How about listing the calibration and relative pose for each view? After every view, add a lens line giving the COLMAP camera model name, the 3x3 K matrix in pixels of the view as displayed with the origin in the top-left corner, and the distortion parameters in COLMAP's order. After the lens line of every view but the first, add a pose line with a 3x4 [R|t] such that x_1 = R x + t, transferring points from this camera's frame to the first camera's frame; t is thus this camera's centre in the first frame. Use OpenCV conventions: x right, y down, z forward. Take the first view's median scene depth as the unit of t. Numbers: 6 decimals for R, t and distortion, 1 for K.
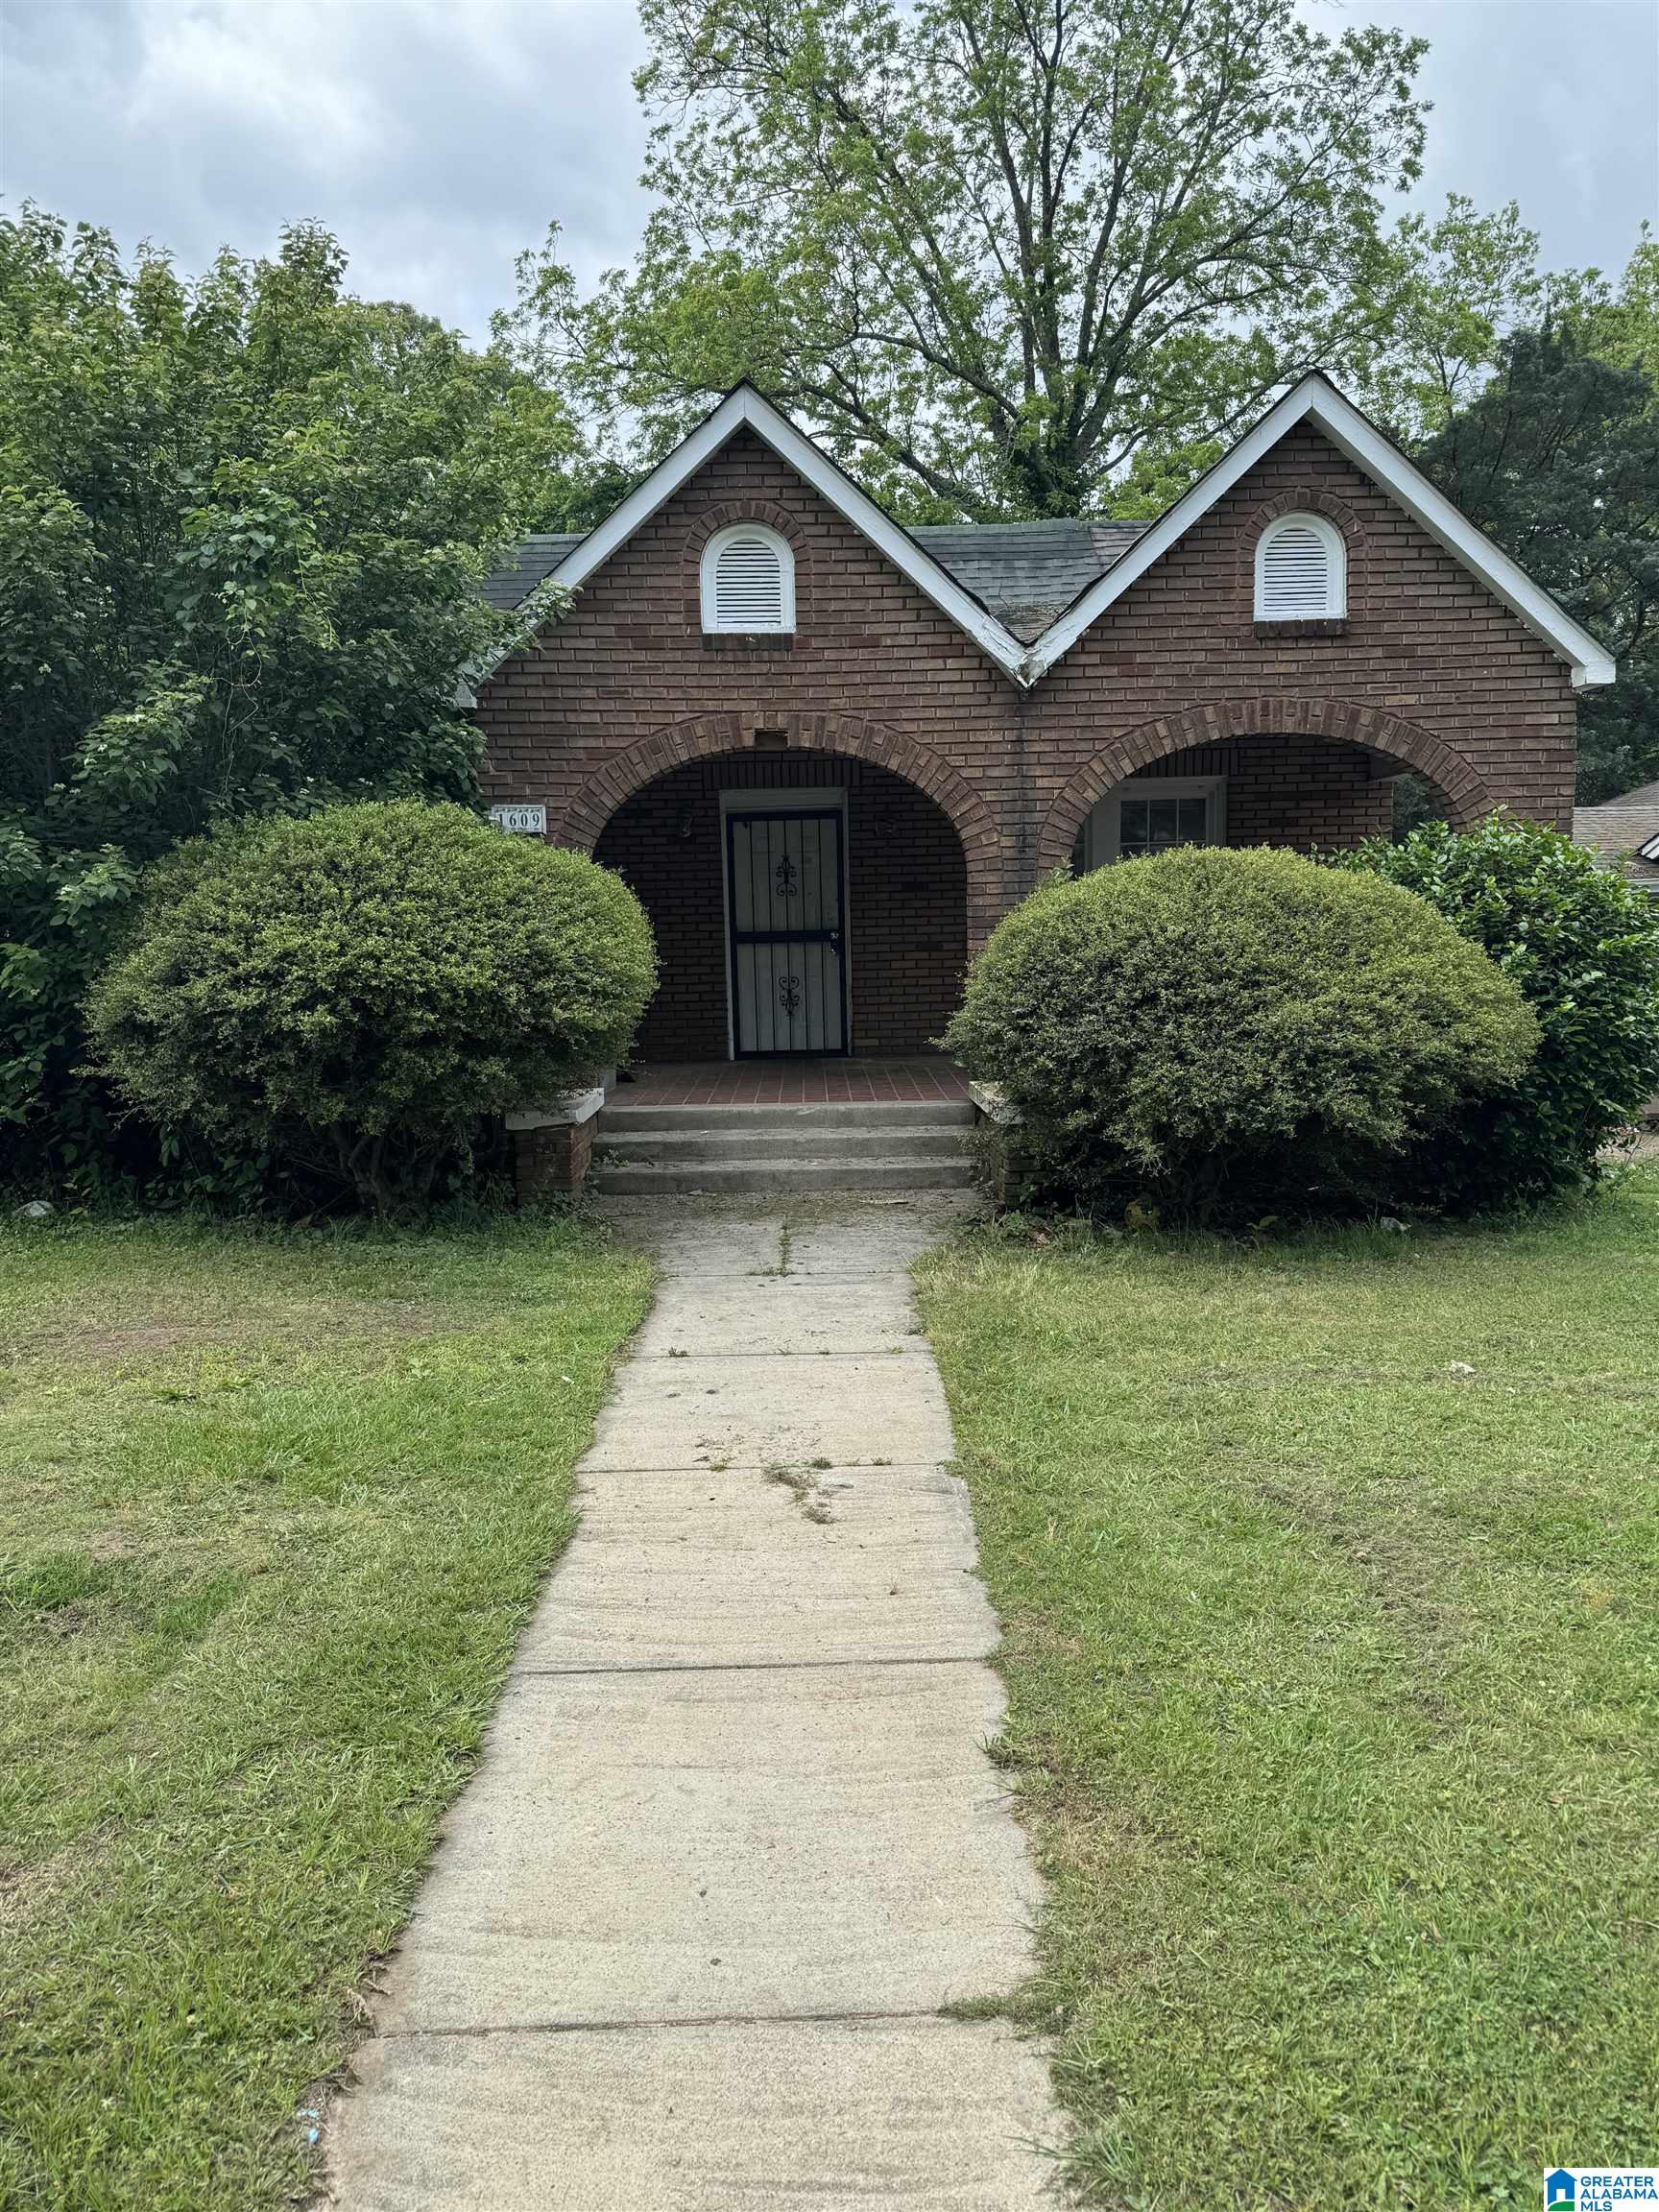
lens RADIAL K [[1561.3, 0, 829.5], [0, 1561.3, 1106.0], [0, 0, 1]] dist [0.080781, -0.272379]
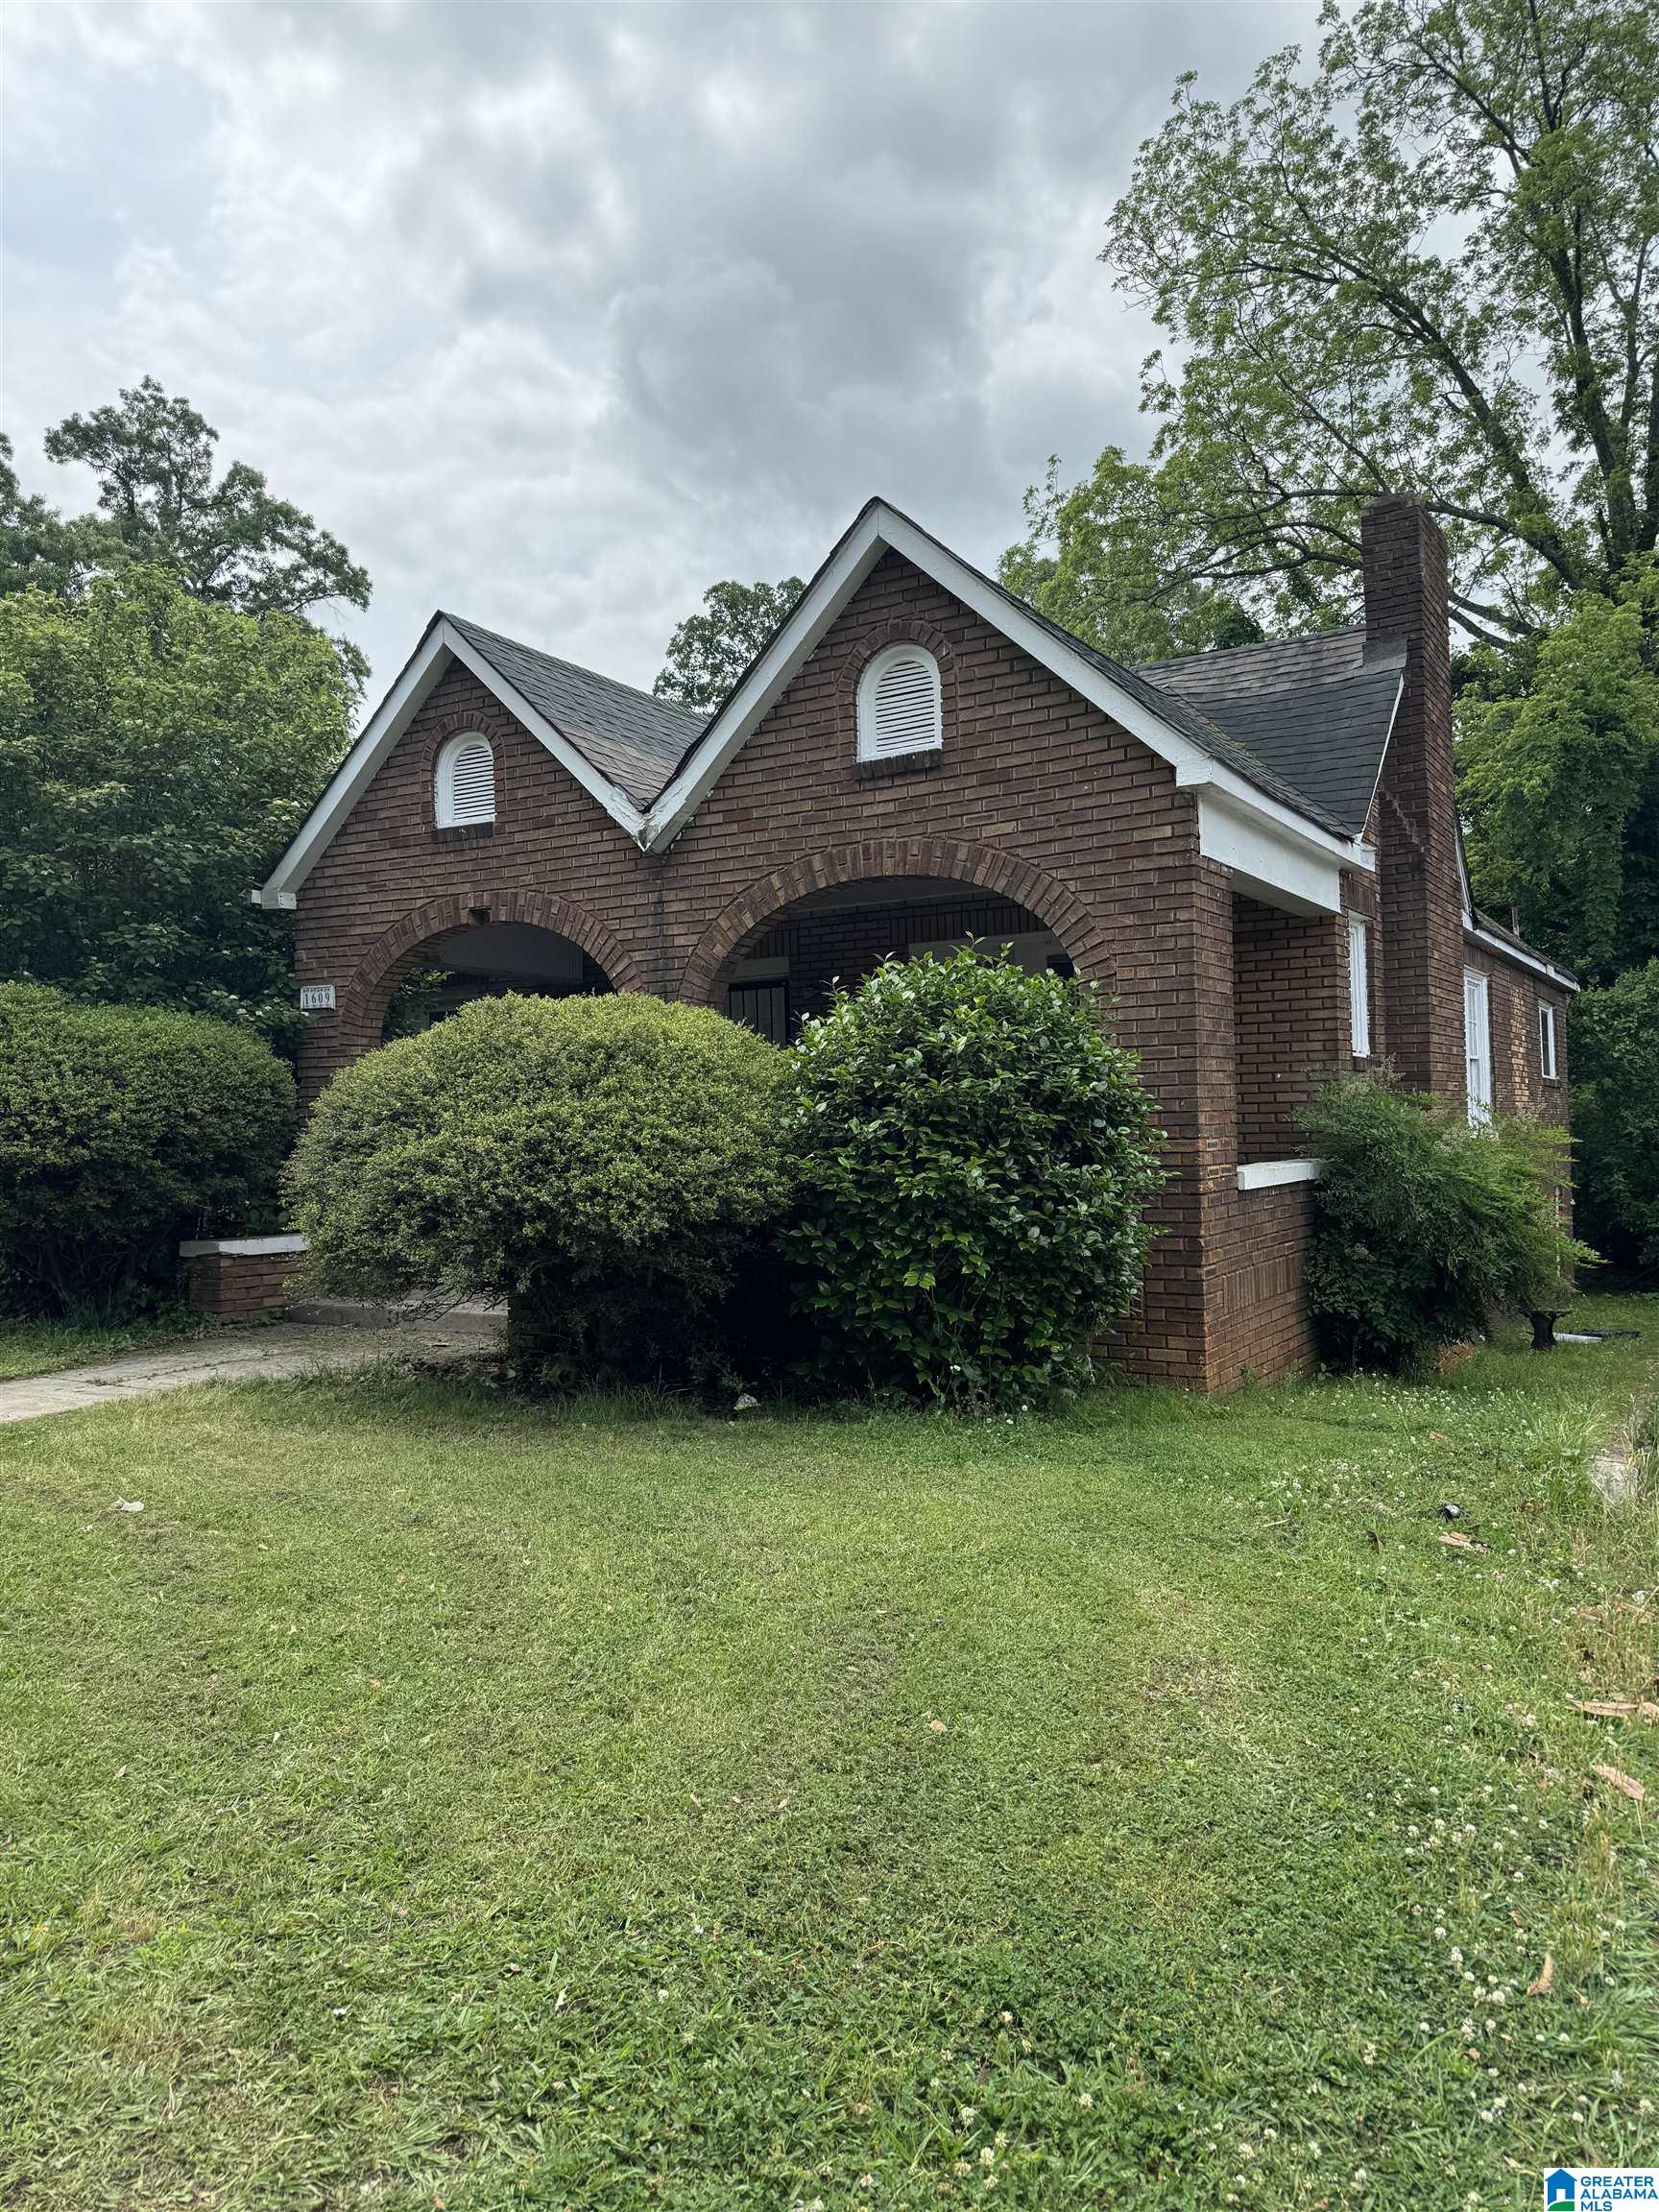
lens RADIAL K [[1561.3, 0, 829.5], [0, 1561.3, 1106.0], [0, 0, 1]] dist [0.080781, -0.272379]
pose [[0.841729, 0.002165, -0.539896, 0.771638], [-0.072674, 0.991345, -0.109328, 0.003456], [0.534987, 0.131261, 0.834601, 0.222048]]
